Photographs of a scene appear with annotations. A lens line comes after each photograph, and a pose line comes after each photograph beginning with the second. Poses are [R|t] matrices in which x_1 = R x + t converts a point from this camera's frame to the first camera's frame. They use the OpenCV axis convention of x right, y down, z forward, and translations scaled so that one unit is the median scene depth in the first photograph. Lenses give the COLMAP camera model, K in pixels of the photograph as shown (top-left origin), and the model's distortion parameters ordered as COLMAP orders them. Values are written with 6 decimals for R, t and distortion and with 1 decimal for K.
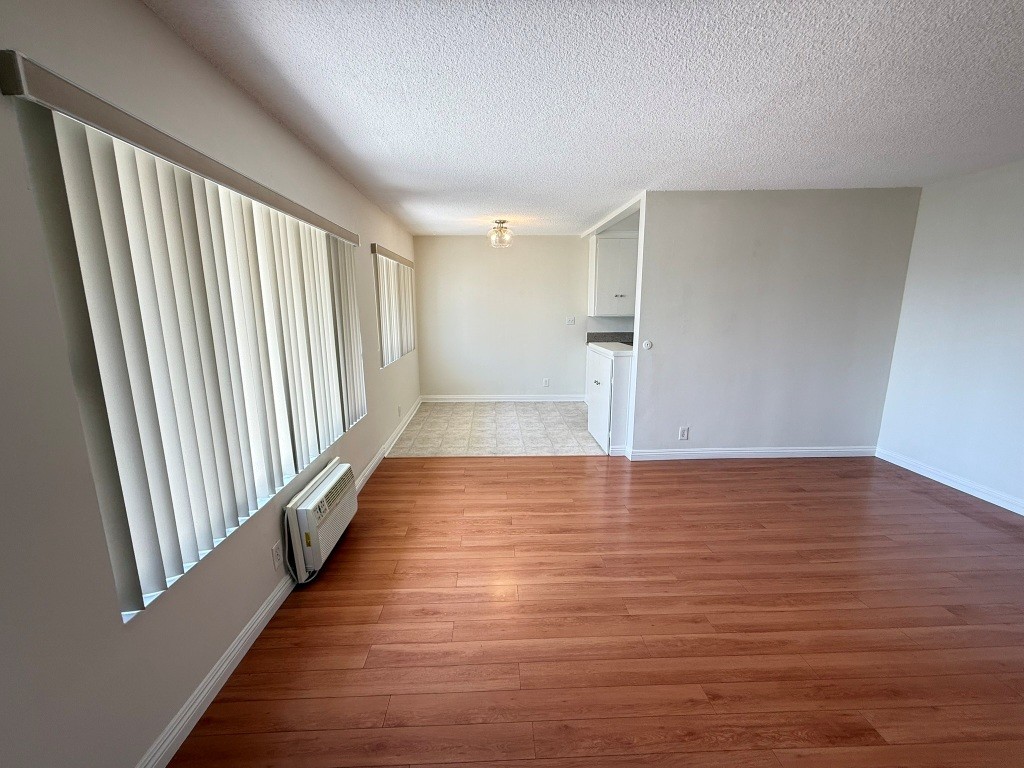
lens RADIAL K [[408.0, 0, 508.1], [0, 408.0, 384.4], [0, 0, 1]] dist [-0.000586, 0.000258]
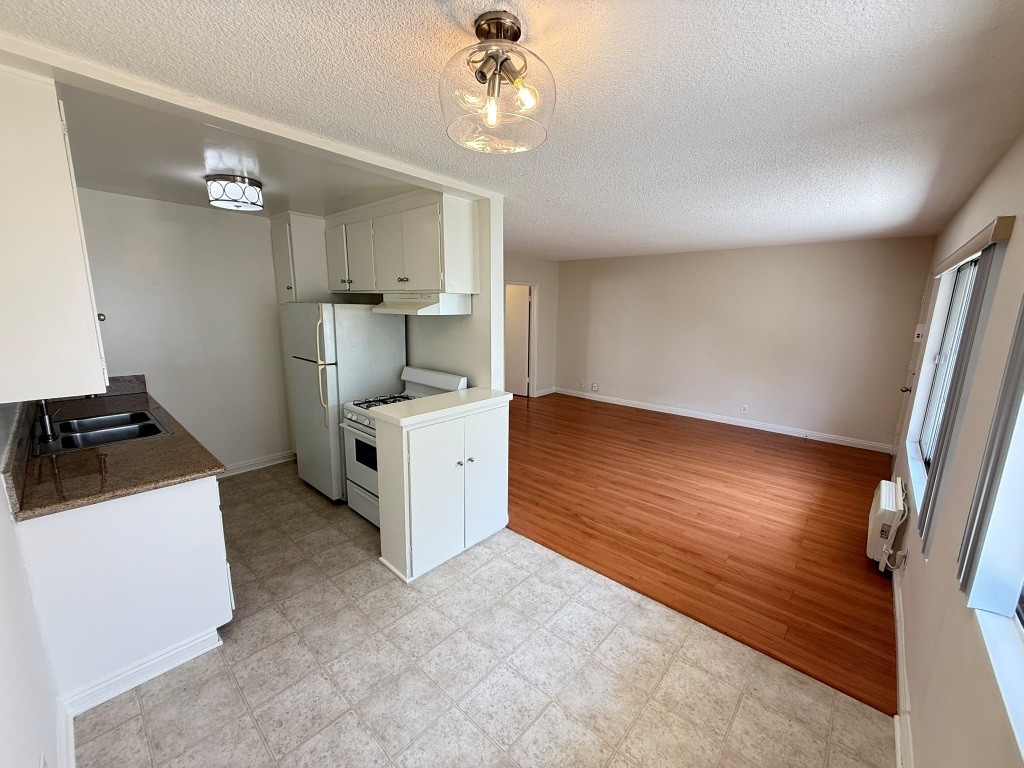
lens RADIAL K [[408.0, 0, 508.1], [0, 408.0, 384.4], [0, 0, 1]] dist [-0.000586, 0.000258]
pose [[-0.712496, -0.140469, 0.687472, -0.264698], [0.122556, 0.939784, 0.319040, -0.341542], [-0.690890, 0.311569, -0.652377, 1.487455]]
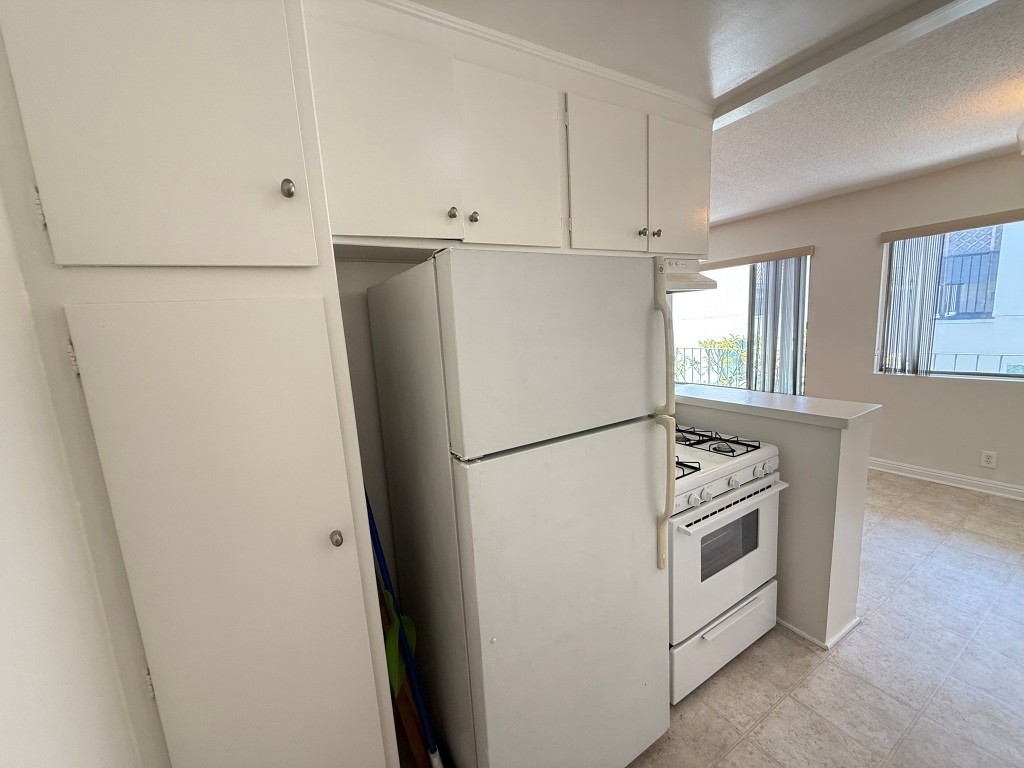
lens RADIAL K [[408.0, 0, 508.1], [0, 408.0, 384.4], [0, 0, 1]] dist [-0.000586, 0.000258]
pose [[-0.876620, 0.131859, -0.462764, 0.826883], [-0.024714, 0.948113, 0.316970, -0.284799], [0.480548, 0.289299, -0.827876, 1.398593]]
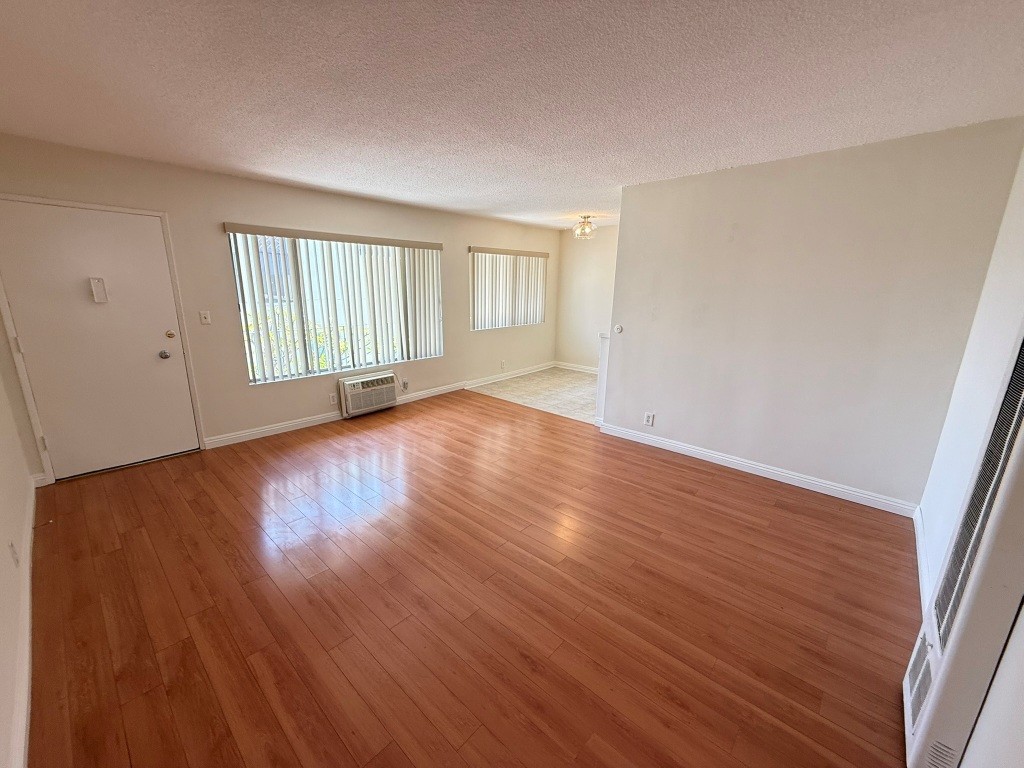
lens RADIAL K [[408.0, 0, 508.1], [0, 408.0, 384.4], [0, 0, 1]] dist [-0.000586, 0.000258]
pose [[0.714912, 0.180354, -0.675554, 0.855556], [-0.147076, 0.983334, 0.106877, -0.023521], [0.683571, 0.022950, 0.729523, 0.007500]]
